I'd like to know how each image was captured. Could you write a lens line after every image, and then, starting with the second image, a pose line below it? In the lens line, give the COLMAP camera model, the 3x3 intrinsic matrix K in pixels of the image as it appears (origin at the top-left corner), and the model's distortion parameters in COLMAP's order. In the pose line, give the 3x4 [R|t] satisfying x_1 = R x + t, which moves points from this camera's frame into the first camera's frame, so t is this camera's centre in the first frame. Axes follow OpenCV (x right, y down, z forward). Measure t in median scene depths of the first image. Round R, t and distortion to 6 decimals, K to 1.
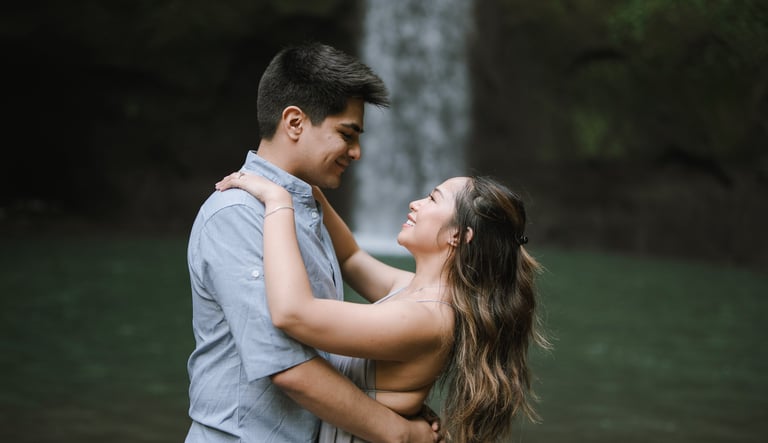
lens RADIAL K [[1082.5, 0, 382.0], [0, 1082.5, 222.6], [0, 0, 1]] dist [0.078154, 0.000000]
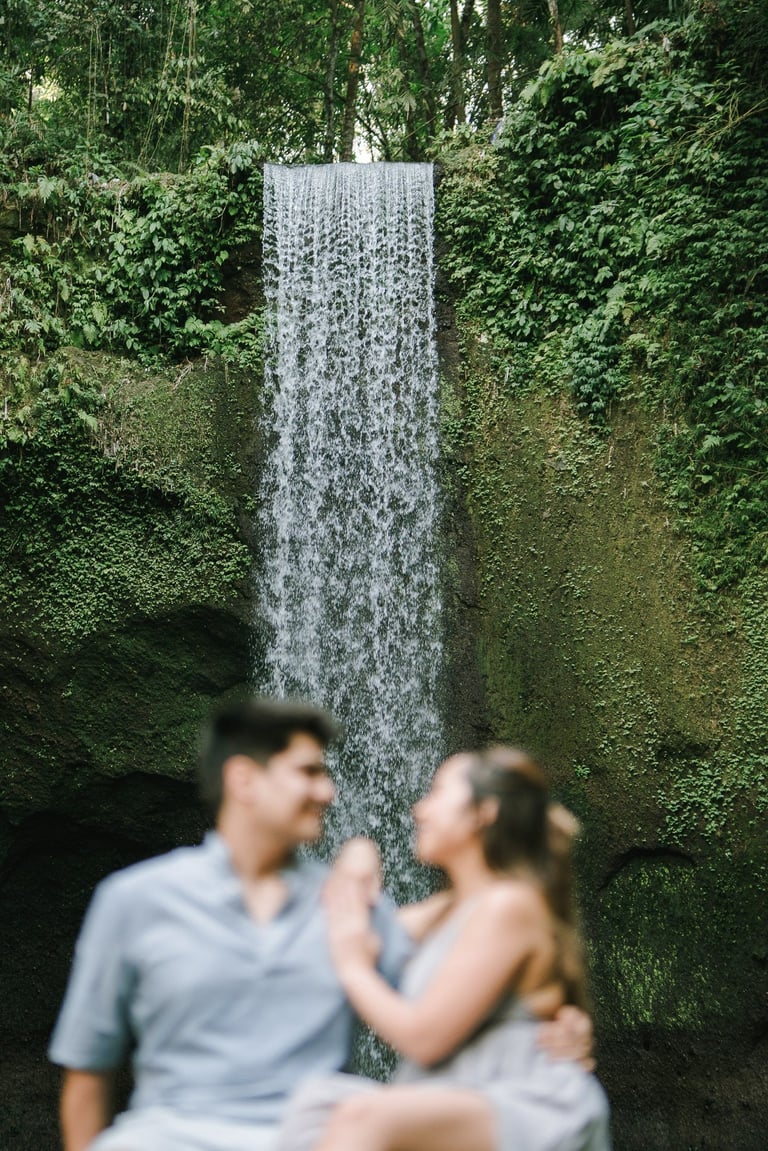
lens RADIAL K [[2485.6, 0, 381.5], [0, 2485.6, 583.4], [0, 0, 1]] dist [0.122609, 0.000000]
pose [[0.996250, 0.002712, 0.086484, -0.070511], [0.015791, 0.977027, -0.212532, -0.007982], [-0.085074, 0.213100, 0.973319, -0.372374]]
